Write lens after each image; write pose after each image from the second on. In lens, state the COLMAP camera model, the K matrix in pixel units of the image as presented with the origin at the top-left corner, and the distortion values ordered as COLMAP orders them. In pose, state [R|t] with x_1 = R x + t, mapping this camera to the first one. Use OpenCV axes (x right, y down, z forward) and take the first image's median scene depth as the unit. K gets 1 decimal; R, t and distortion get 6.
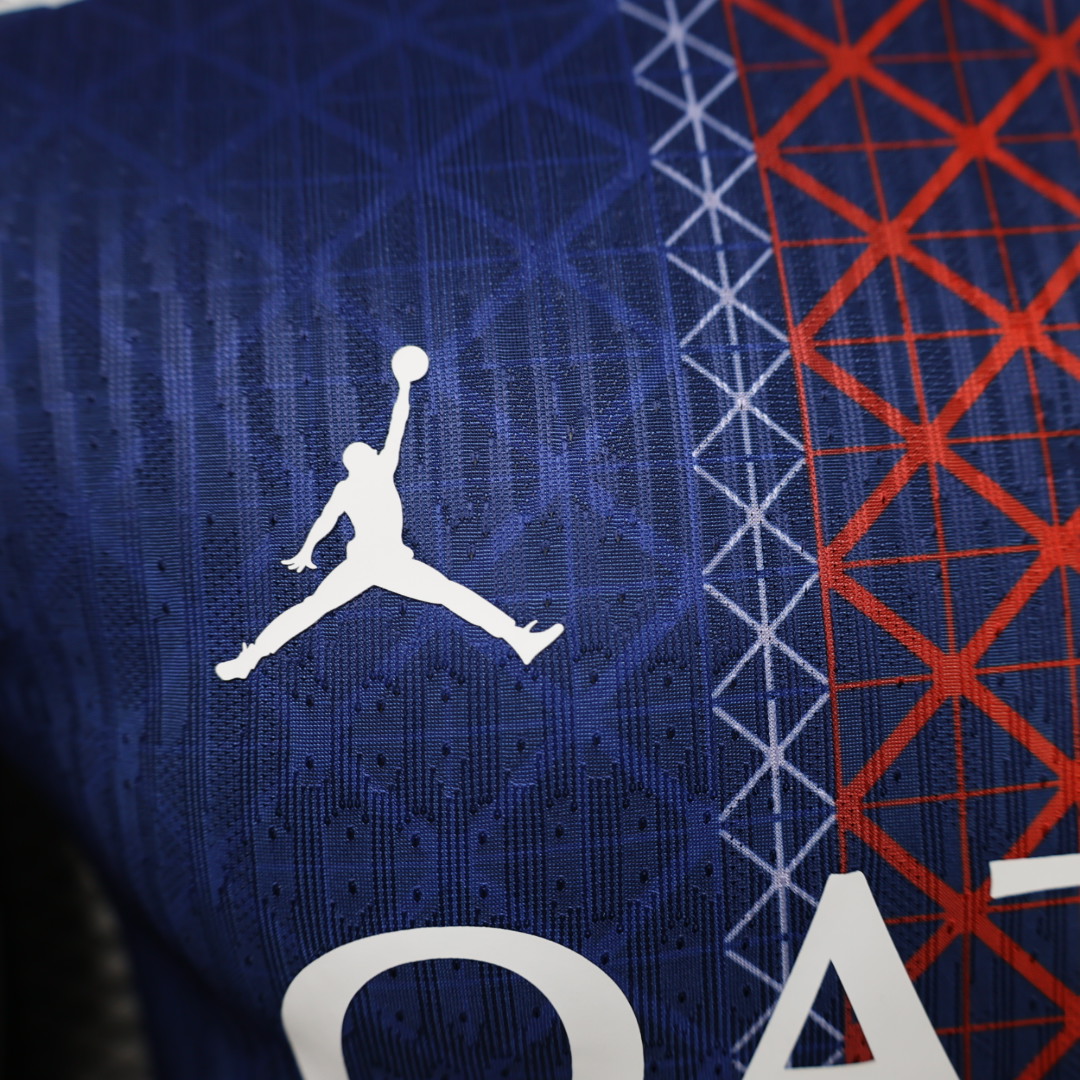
lens RADIAL K [[1268.7, 0, 540.0], [0, 1268.7, 540.0], [0, 0, 1]] dist [-0.003660, 0.013347]
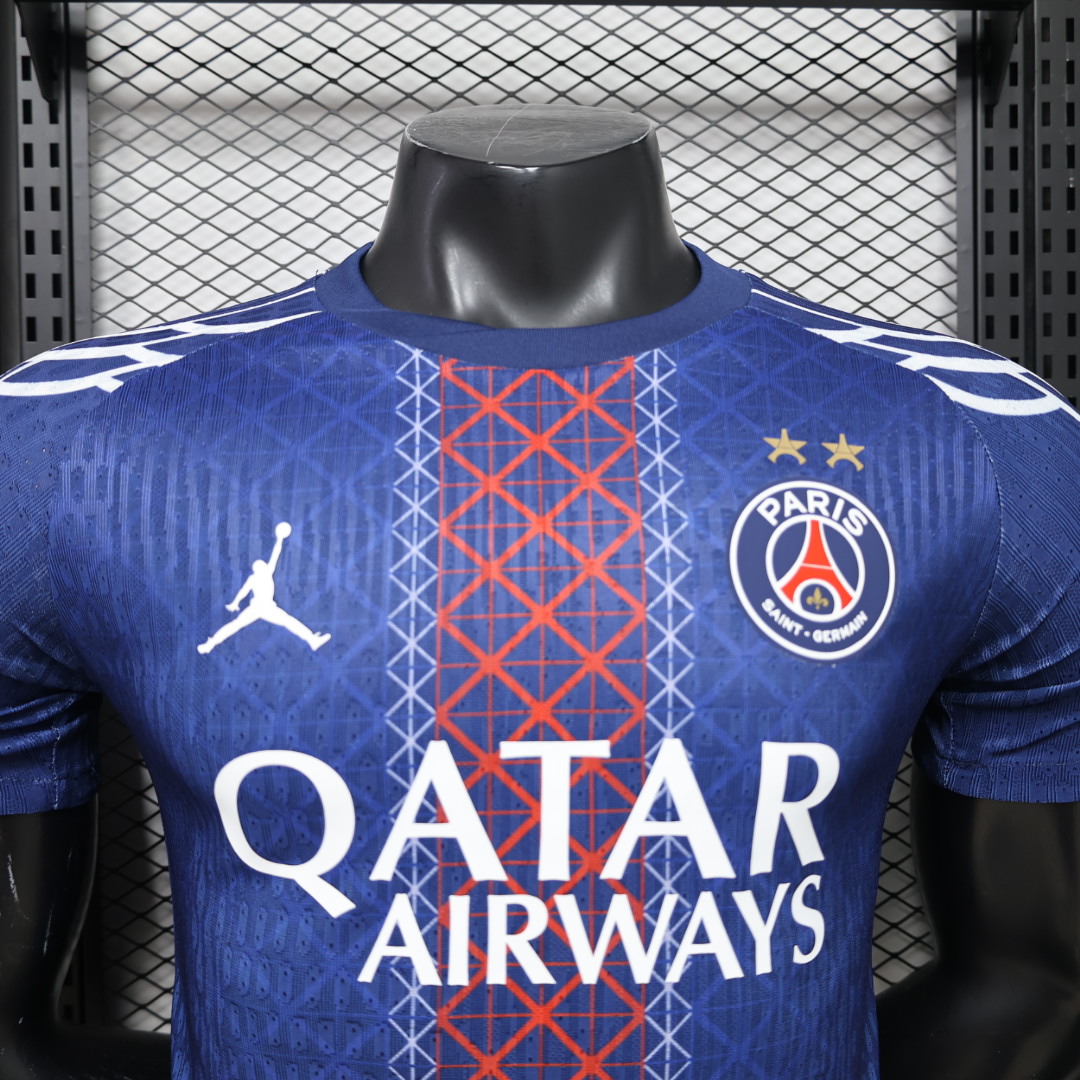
lens RADIAL K [[1356.5, 0, 540.0], [0, 1356.5, 540.0], [0, 0, 1]] dist [-0.000925, -0.016338]
pose [[0.993889, 0.035957, -0.104361, 0.678560], [-0.047129, 0.993180, -0.106643, 0.140705], [0.099815, 0.110909, 0.988805, -1.584175]]
